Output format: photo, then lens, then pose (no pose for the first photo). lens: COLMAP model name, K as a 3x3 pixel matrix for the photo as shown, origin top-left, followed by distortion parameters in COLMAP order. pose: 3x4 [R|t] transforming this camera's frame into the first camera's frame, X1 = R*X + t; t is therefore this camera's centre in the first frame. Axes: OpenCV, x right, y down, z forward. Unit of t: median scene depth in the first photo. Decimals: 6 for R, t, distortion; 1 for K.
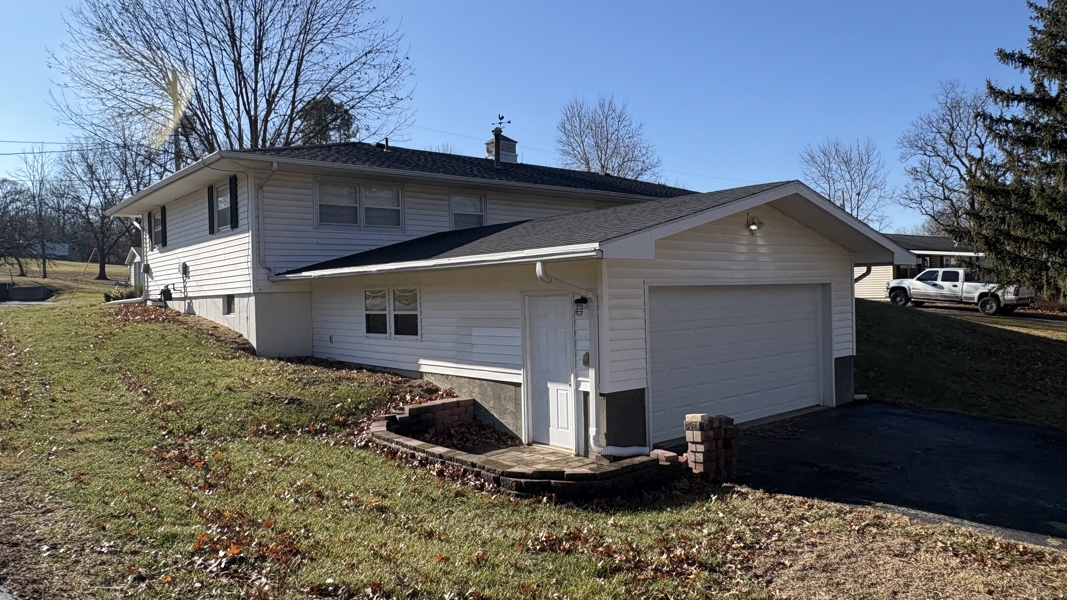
lens RADIAL K [[724.1, 0, 530.0], [0, 724.1, 302.5], [0, 0, 1]] dist [0.003189, 0.000393]
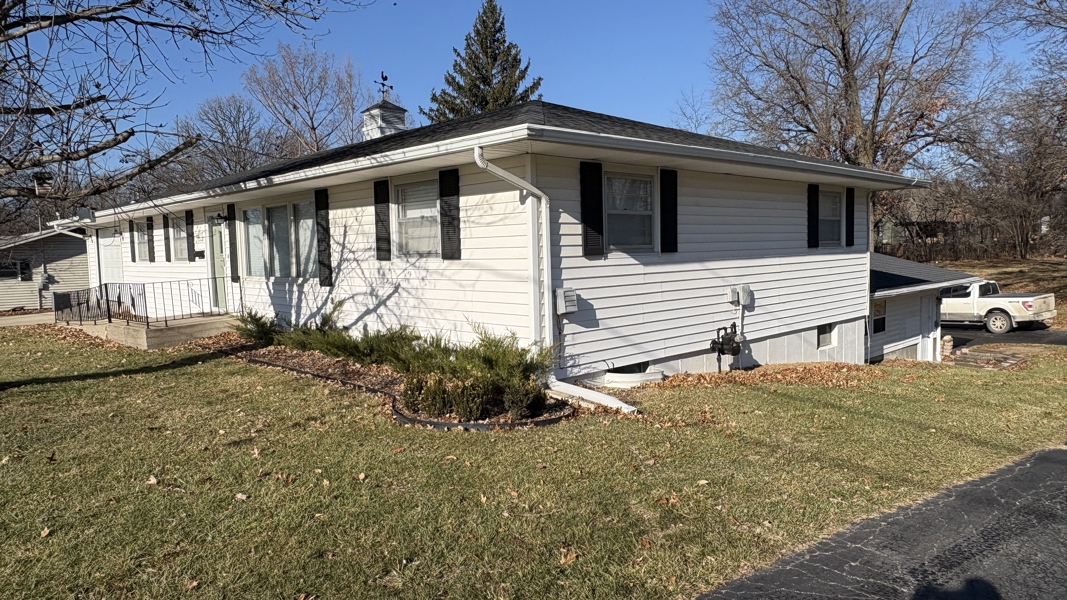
lens RADIAL K [[724.1, 0, 531.2], [0, 724.1, 300.2], [0, 0, 1]] dist [0.003189, 0.000393]
pose [[-0.057902, -0.044364, 0.997336, -0.621740], [0.035575, 0.998286, 0.046472, -0.044640], [-0.997688, 0.038171, -0.056224, 0.703441]]
